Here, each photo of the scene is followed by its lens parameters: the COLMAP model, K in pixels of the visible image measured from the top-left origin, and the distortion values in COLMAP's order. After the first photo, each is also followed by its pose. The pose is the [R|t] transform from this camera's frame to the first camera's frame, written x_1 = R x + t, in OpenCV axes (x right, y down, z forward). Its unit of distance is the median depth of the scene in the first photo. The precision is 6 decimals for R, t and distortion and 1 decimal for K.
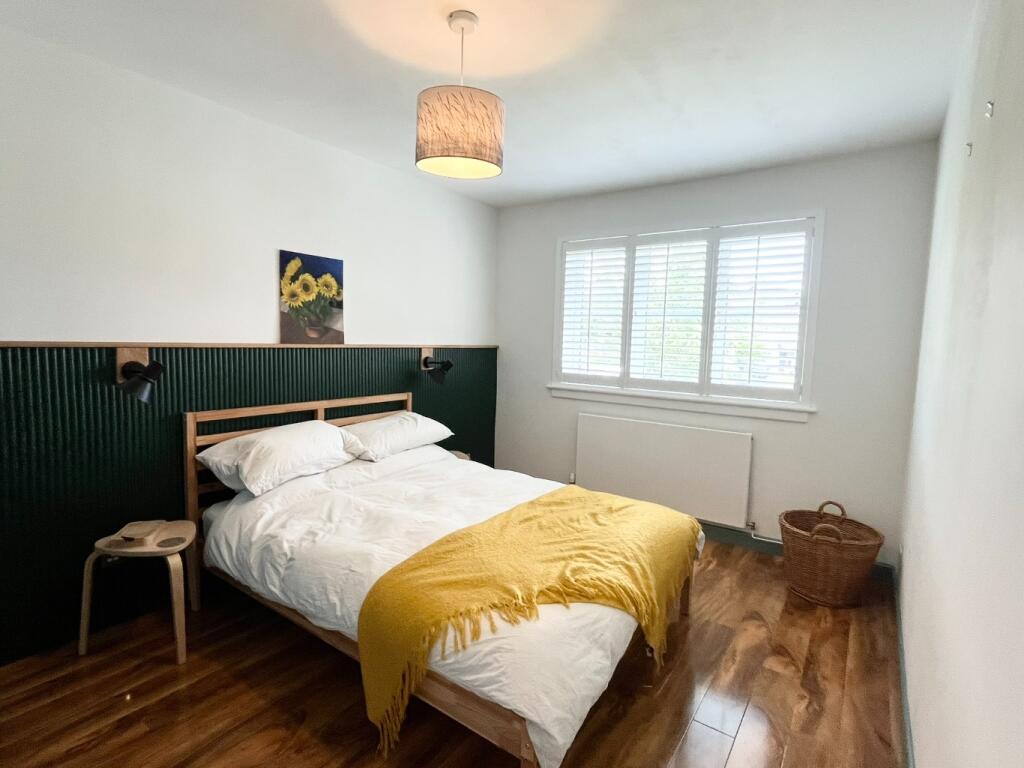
lens RADIAL K [[508.4, 0, 502.5], [0, 508.4, 384.7], [0, 0, 1]] dist [-0.026335, -0.000213]
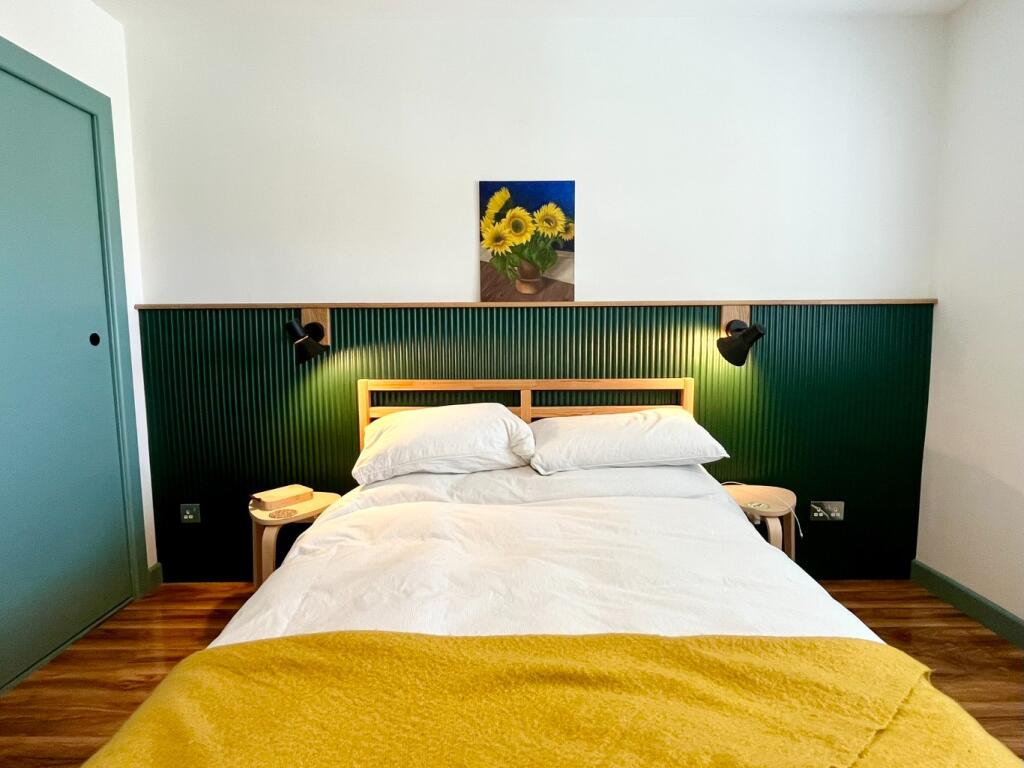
lens RADIAL K [[542.0, 0, 505.5], [0, 542.0, 380.9], [0, 0, 1]] dist [-0.001697, -0.000973]
pose [[0.584117, 0.045918, -0.810369, 0.262289], [-0.053107, 0.998421, 0.018294, 0.021843], [0.809930, 0.032350, 0.585634, 0.528240]]
